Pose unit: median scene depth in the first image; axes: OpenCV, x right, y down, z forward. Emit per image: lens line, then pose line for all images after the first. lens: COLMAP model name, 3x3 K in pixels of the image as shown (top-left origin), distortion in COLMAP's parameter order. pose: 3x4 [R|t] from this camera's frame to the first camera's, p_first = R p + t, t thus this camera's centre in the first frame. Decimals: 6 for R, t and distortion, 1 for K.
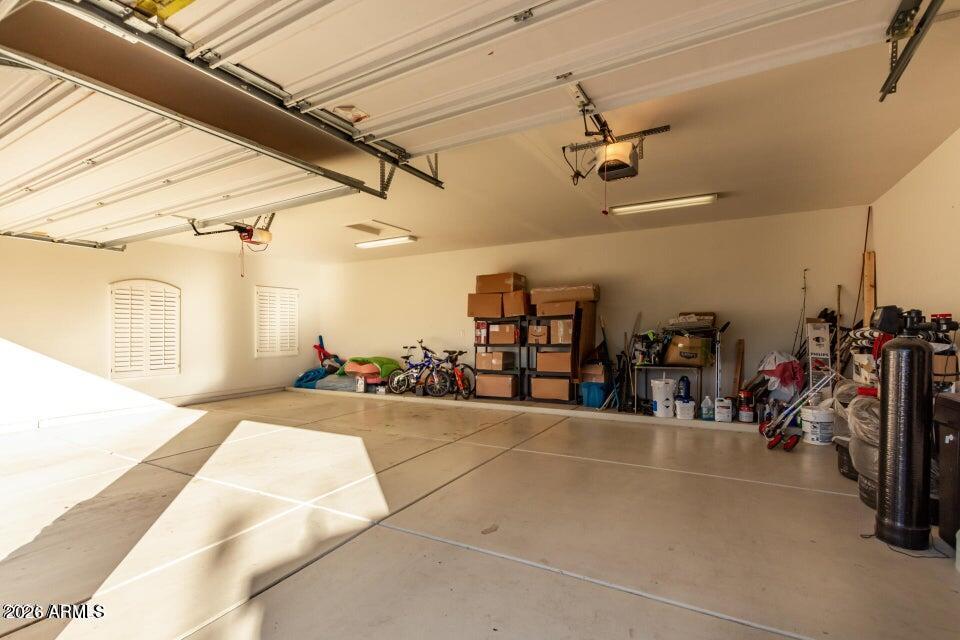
lens RADIAL K [[443.6, 0, 479.7], [0, 443.6, 332.3], [0, 0, 1]] dist [0.014964, -0.008437]
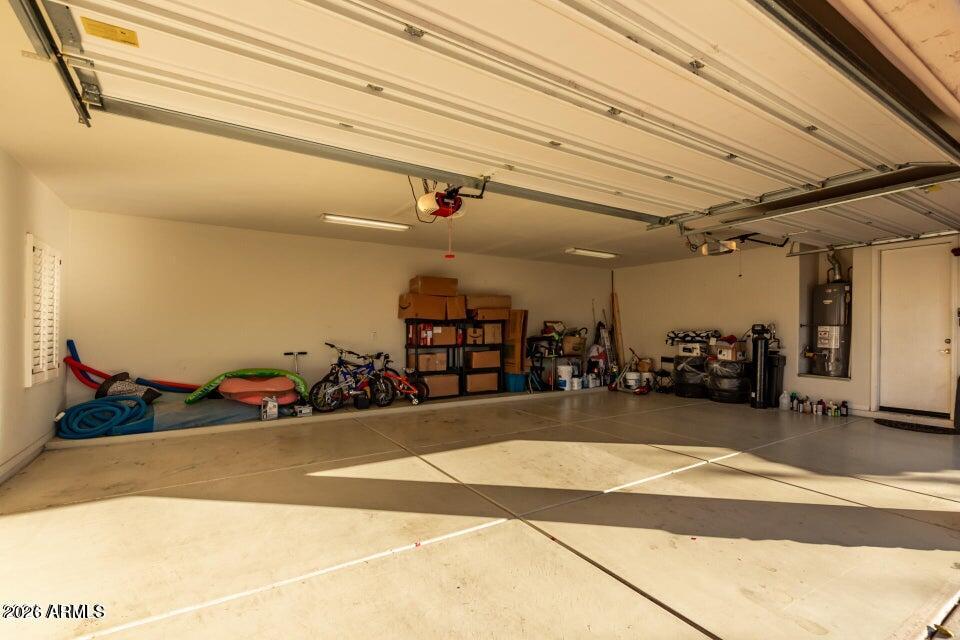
lens RADIAL K [[443.6, 0, 479.7], [0, 443.6, 332.3], [0, 0, 1]] dist [0.014964, -0.008437]
pose [[0.468859, 0.008055, 0.883236, -0.866502], [-0.001064, 0.999963, -0.008555, 0.004706], [-0.883273, 0.003071, 0.468850, 0.446805]]
